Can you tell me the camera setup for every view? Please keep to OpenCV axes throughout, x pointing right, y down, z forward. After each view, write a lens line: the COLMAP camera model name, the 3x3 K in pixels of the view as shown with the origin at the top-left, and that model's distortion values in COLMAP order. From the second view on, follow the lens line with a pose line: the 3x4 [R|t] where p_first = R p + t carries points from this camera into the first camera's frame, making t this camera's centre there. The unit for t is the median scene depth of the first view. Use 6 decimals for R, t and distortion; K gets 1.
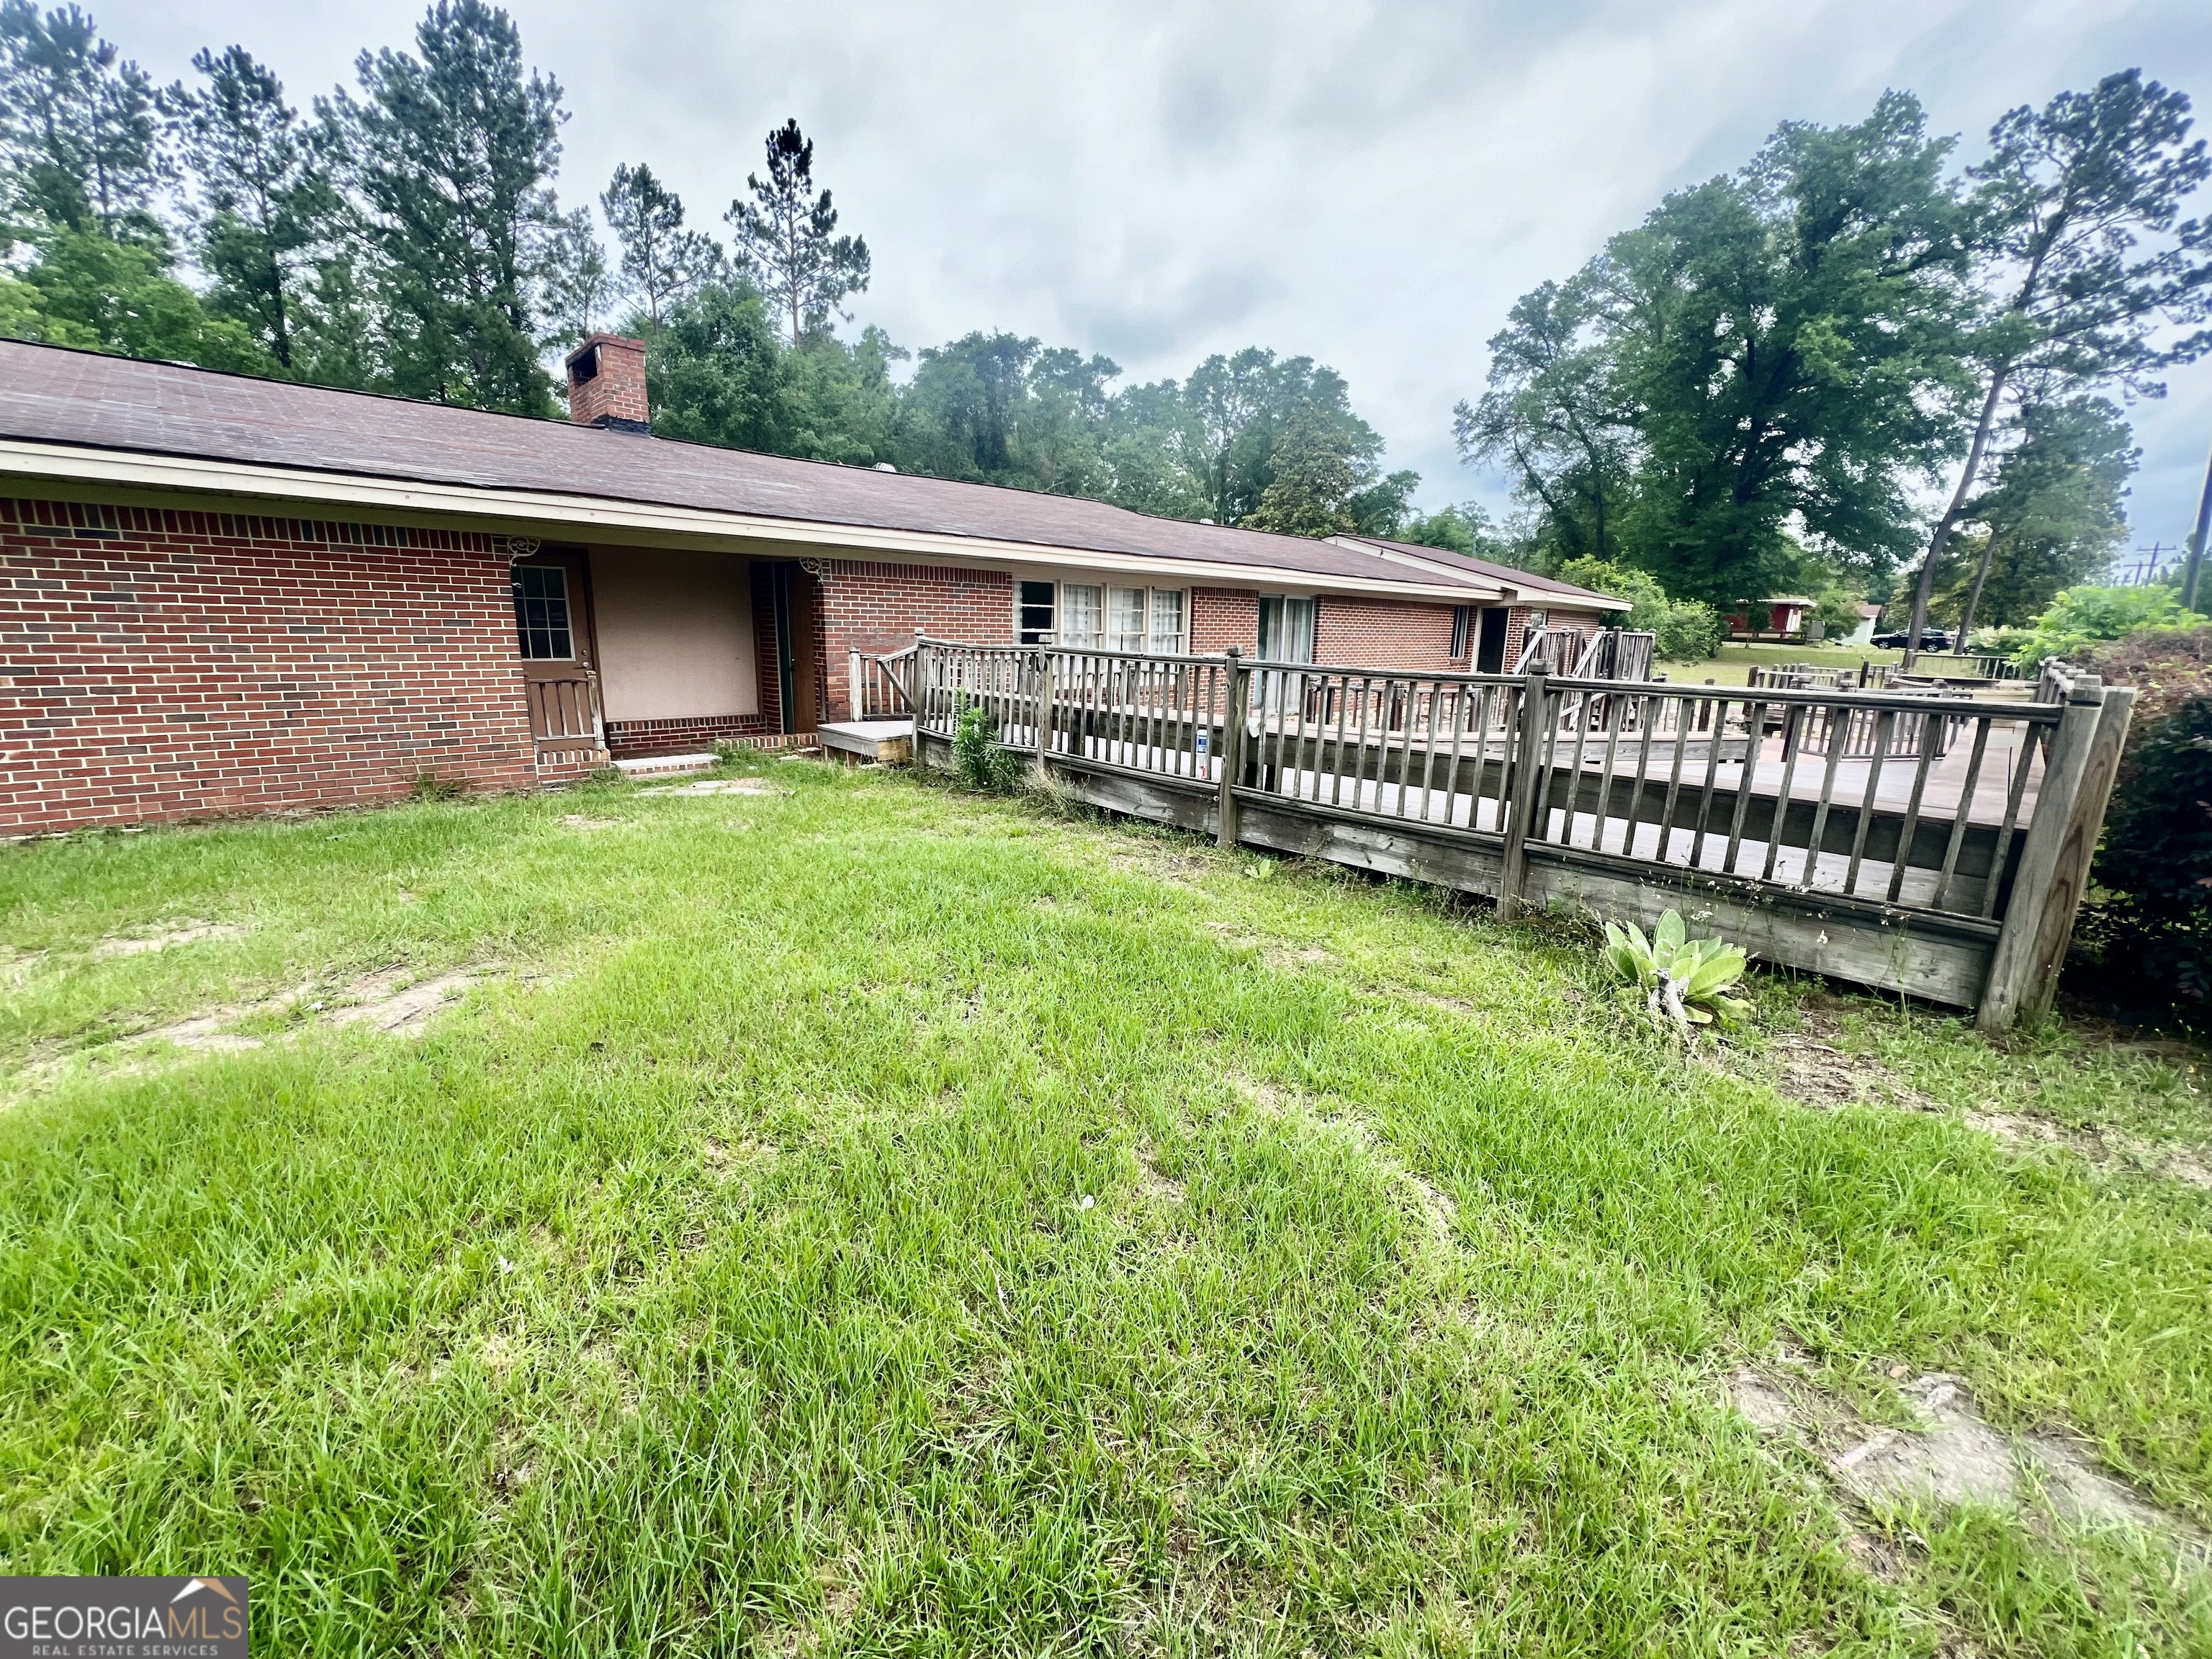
lens RADIAL K [[883.3, 0, 1103.9], [0, 883.3, 825.4], [0, 0, 1]] dist [-0.001296, 0.000102]
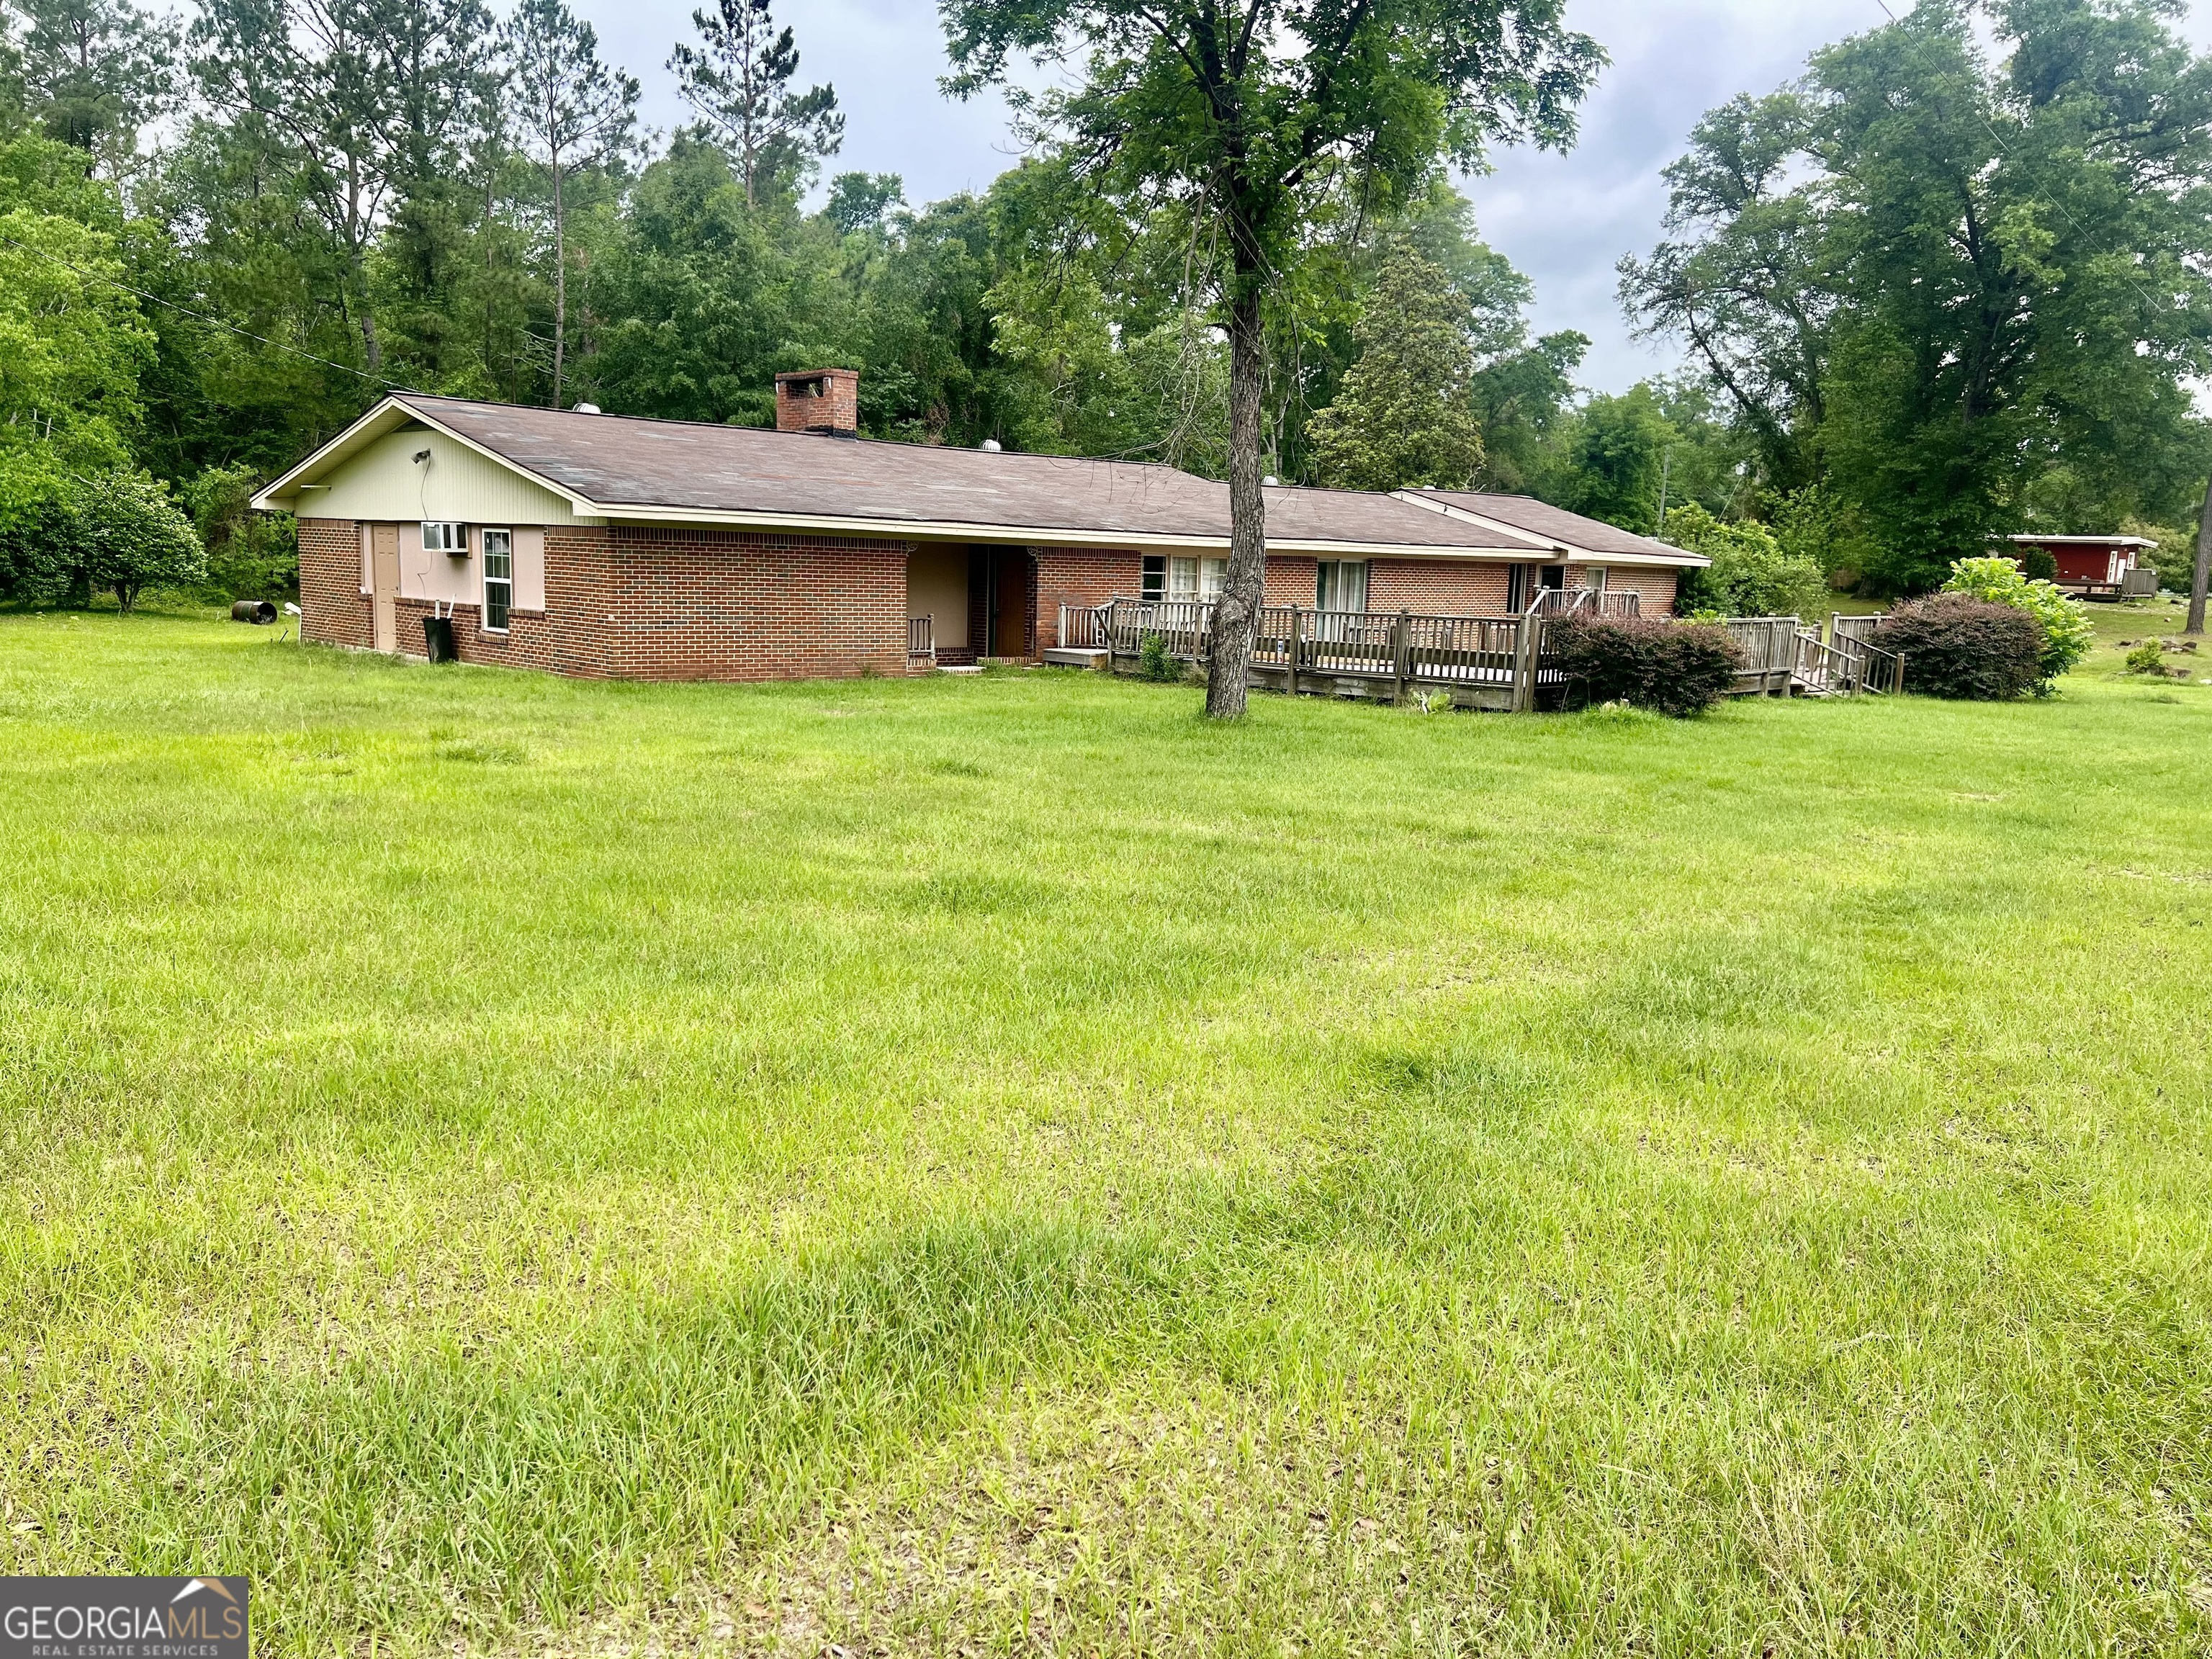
lens RADIAL K [[1681.9, 0, 1095.1], [0, 1681.9, 788.1], [0, 0, 1]] dist [0.130361, -0.161743]
pose [[0.999709, 0.006544, 0.023226, -0.071903], [-0.004479, 0.996125, -0.087840, 0.101236], [-0.023711, 0.087710, 0.995864, -0.506962]]
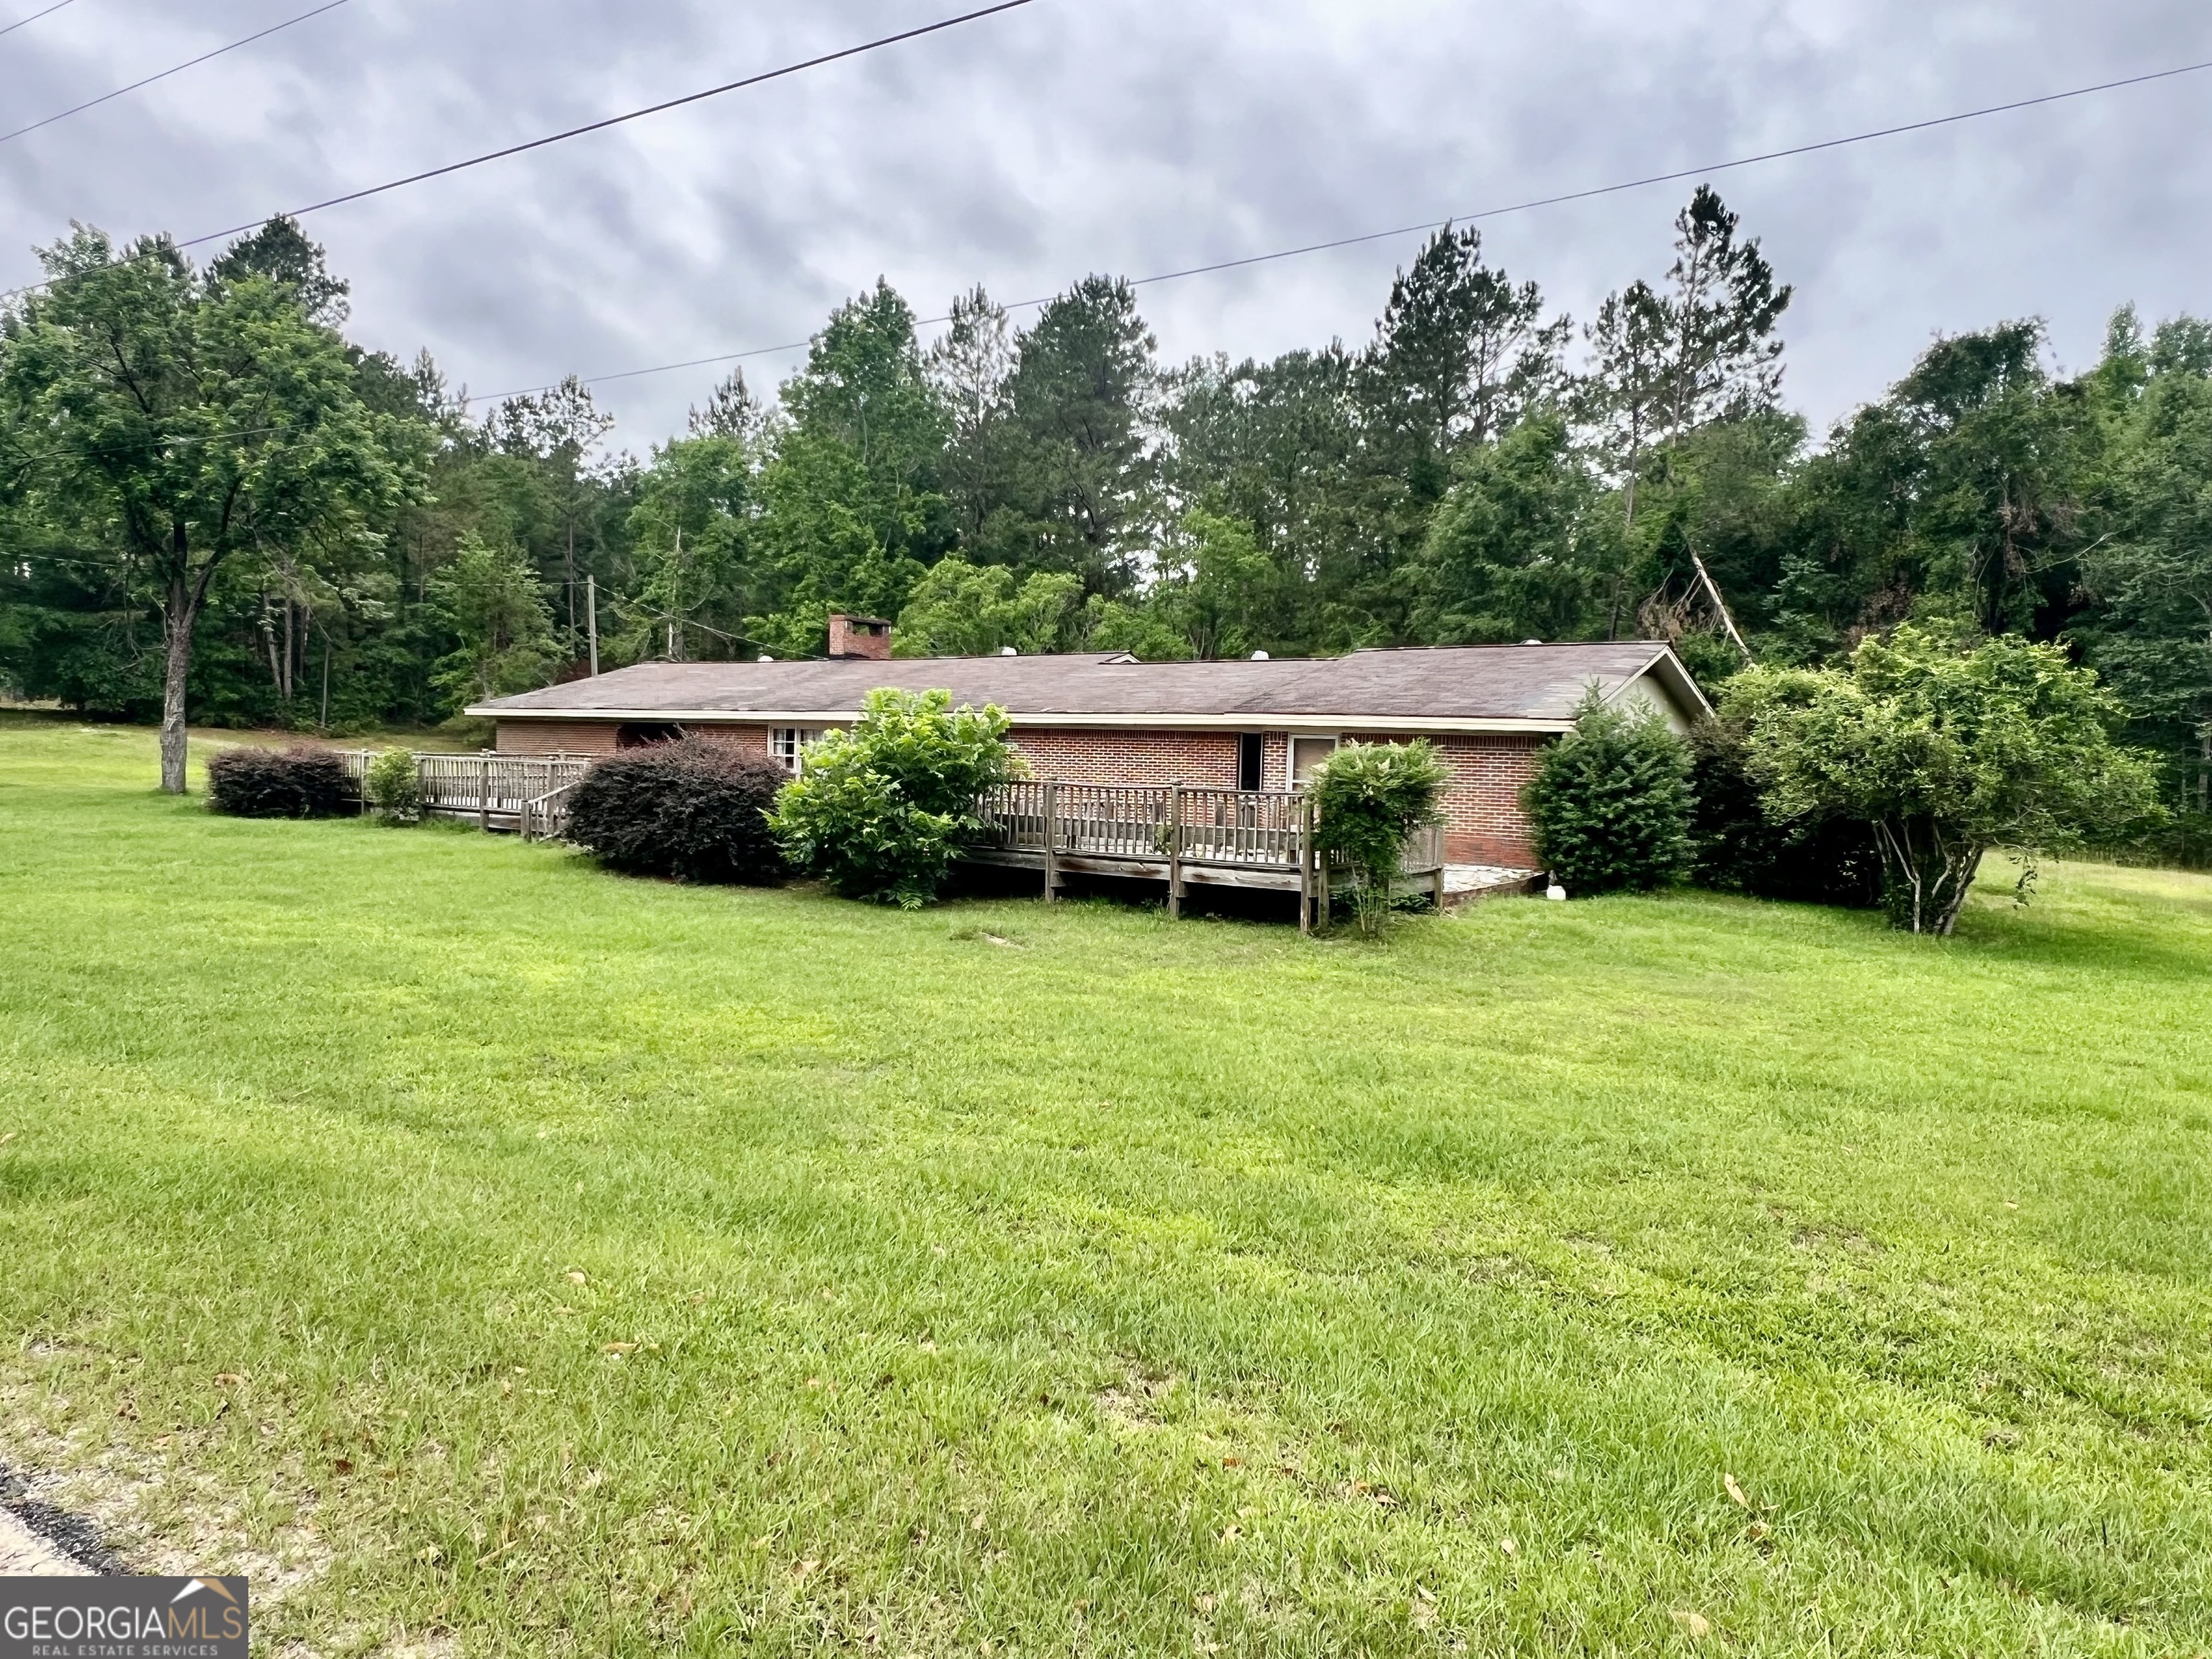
lens RADIAL K [[1494.0, 0, 1106.0], [0, 1494.0, 829.5], [0, 0, 1]] dist [-0.001729, -0.003280]
pose [[0.189037, 0.033523, -0.981398, 0.938484], [-0.238039, 0.971173, -0.012677, -0.060332], [0.952682, 0.236008, 0.191567, 0.335827]]
